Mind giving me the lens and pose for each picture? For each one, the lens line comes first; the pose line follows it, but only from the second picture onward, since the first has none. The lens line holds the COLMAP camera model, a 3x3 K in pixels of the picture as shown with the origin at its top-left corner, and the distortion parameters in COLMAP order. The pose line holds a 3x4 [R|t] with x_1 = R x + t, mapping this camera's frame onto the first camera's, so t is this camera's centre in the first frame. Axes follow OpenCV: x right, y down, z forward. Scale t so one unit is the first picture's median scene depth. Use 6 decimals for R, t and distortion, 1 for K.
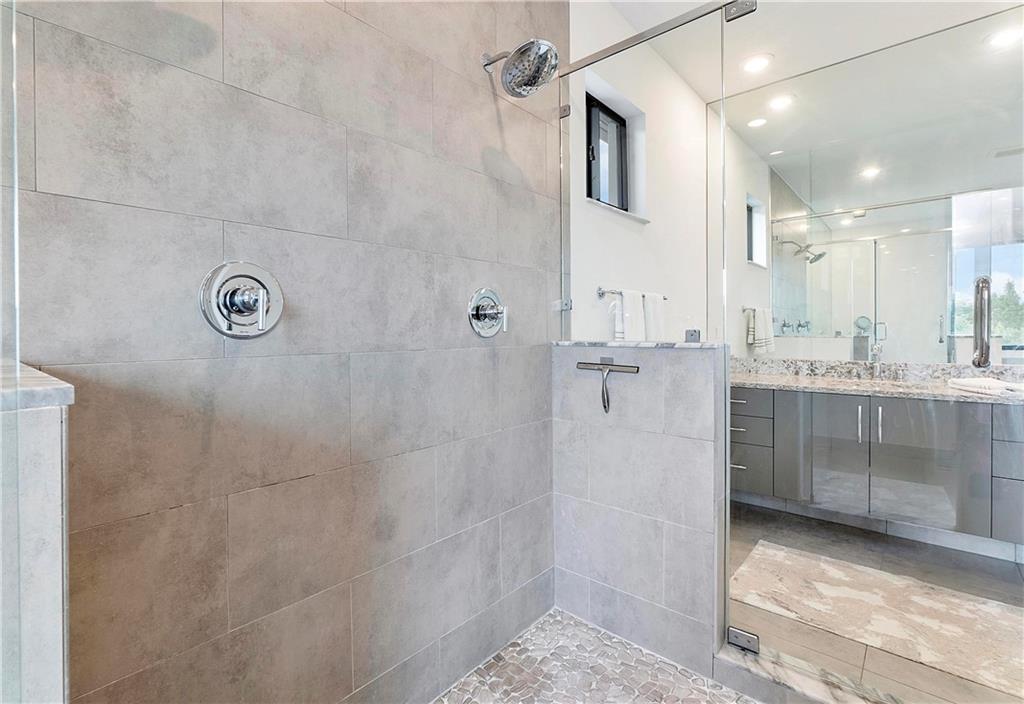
lens RADIAL K [[485.7, 0, 509.7], [0, 485.7, 333.4], [0, 0, 1]] dist [-0.001667, -0.000304]
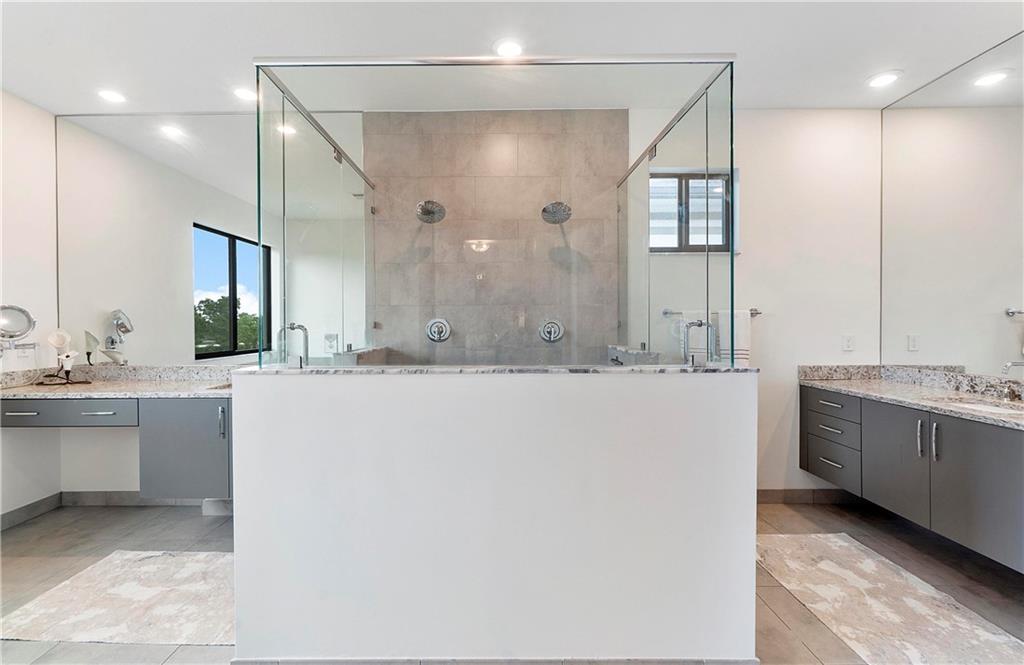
lens RADIAL K [[456.5, 0, 496.3], [0, 456.5, 326.6], [0, 0, 1]] dist [0.001616, 0.000248]
pose [[0.662737, 0.010000, -0.748785, 0.985414], [-0.003133, 0.999939, 0.010581, -0.063333], [0.748845, -0.004666, 0.662728, -0.348200]]
